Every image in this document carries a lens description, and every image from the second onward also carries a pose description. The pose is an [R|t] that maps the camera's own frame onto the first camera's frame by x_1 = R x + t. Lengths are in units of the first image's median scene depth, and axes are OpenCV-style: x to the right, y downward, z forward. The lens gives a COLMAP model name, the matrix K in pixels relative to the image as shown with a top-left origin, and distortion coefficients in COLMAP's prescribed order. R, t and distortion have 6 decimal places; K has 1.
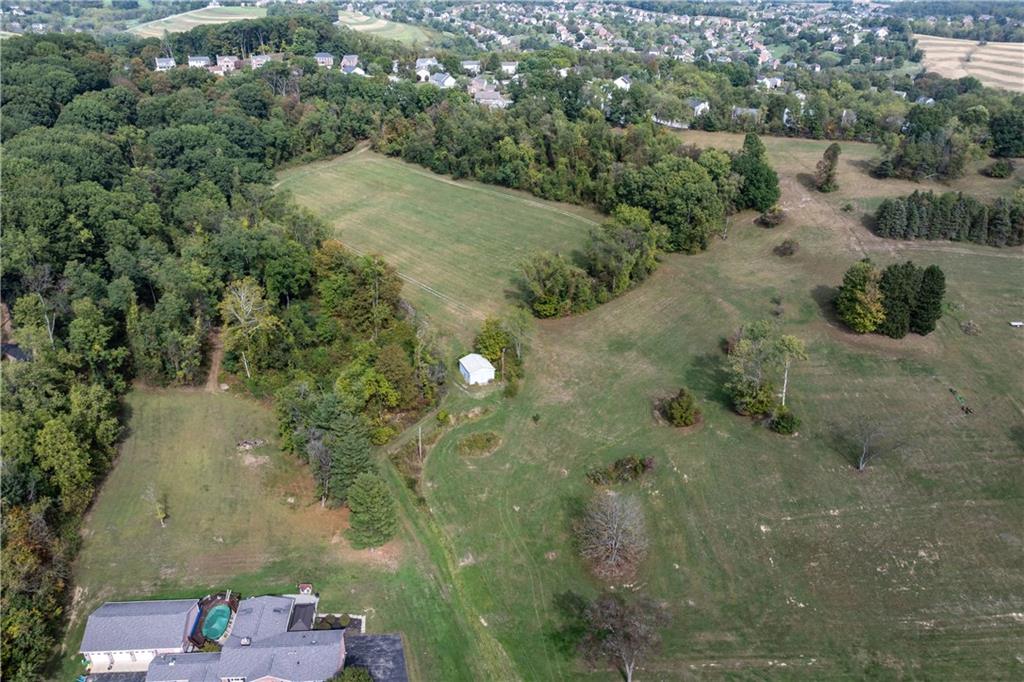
lens RADIAL K [[724.7, 0, 512.4], [0, 724.7, 339.6], [0, 0, 1]] dist [-0.050082, 0.021873]
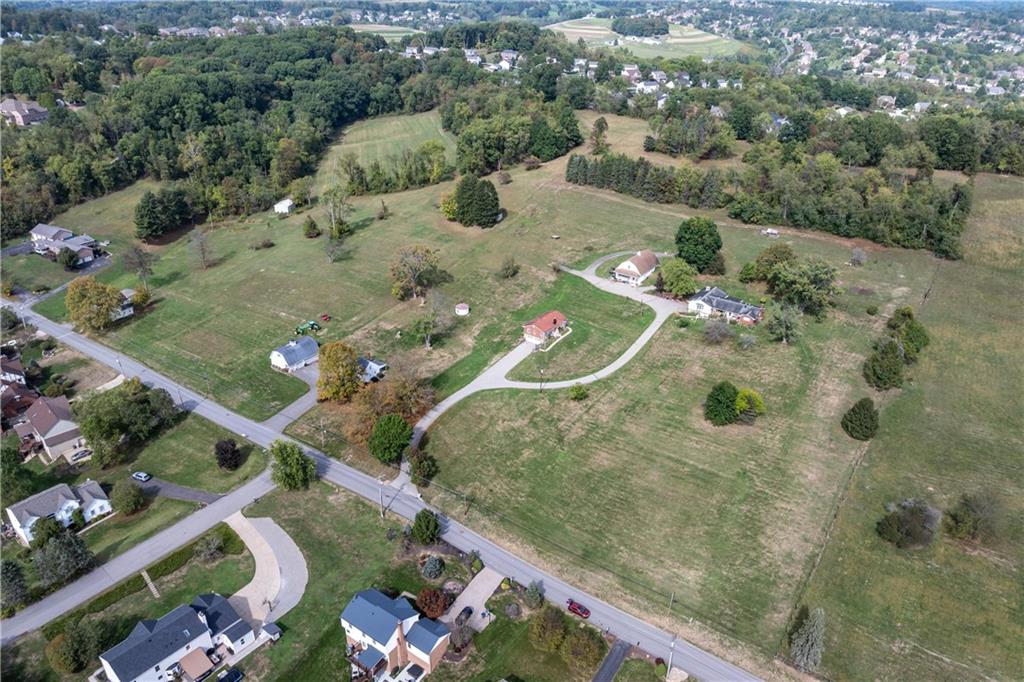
lens RADIAL K [[724.7, 0, 511.0], [0, 724.7, 336.6], [0, 0, 1]] dist [-0.050082, 0.021873]
pose [[0.825856, 0.247938, -0.506448, 1.202420], [-0.260325, 0.964347, 0.047600, 0.103449], [0.500193, 0.092530, 0.860956, -0.204508]]
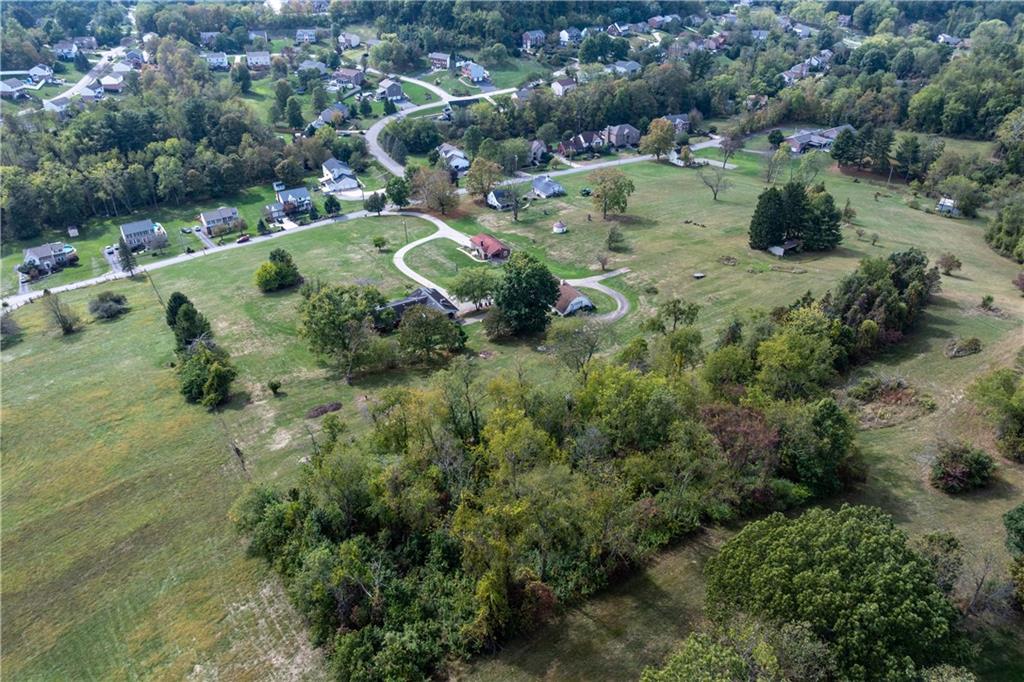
lens RADIAL K [[724.7, 0, 511.4], [0, 724.7, 346.0], [0, 0, 1]] dist [-0.050082, 0.021873]
pose [[-0.832029, 0.290740, -0.472439, 1.237922], [-0.264509, 0.540672, 0.798567, -0.612380], [0.487610, 0.789395, -0.372952, 1.143449]]
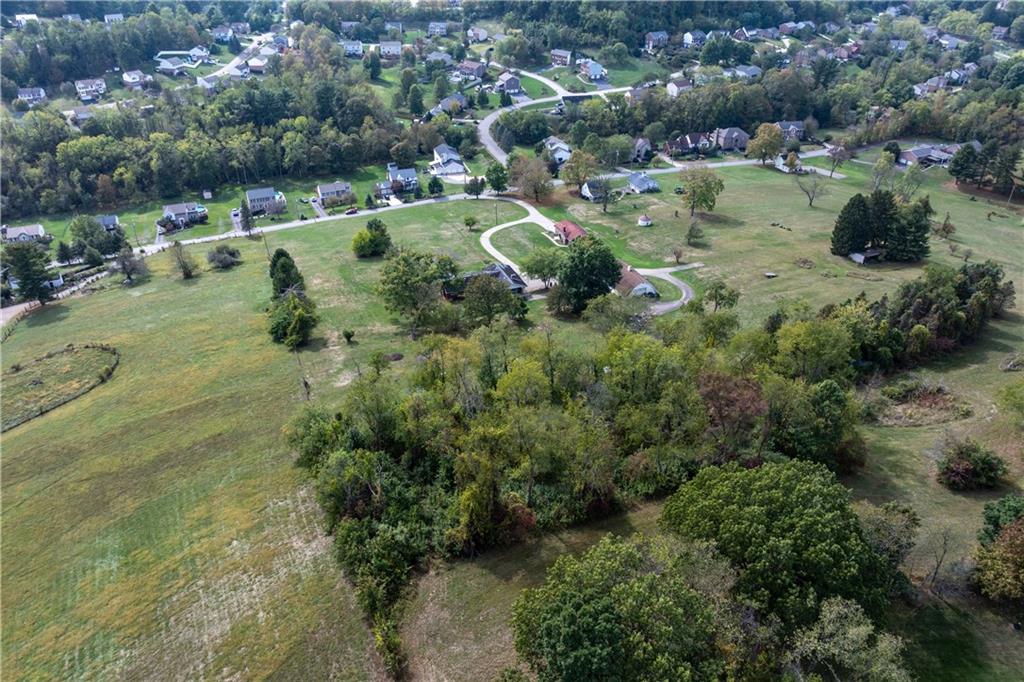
lens RADIAL K [[724.7, 0, 510.0], [0, 724.7, 345.9], [0, 0, 1]] dist [-0.050082, 0.021873]
pose [[-0.919958, 0.203005, -0.335361, 1.215414], [-0.189359, 0.518937, 0.833575, -0.647041], [0.343251, 0.830358, -0.438959, 1.208756]]
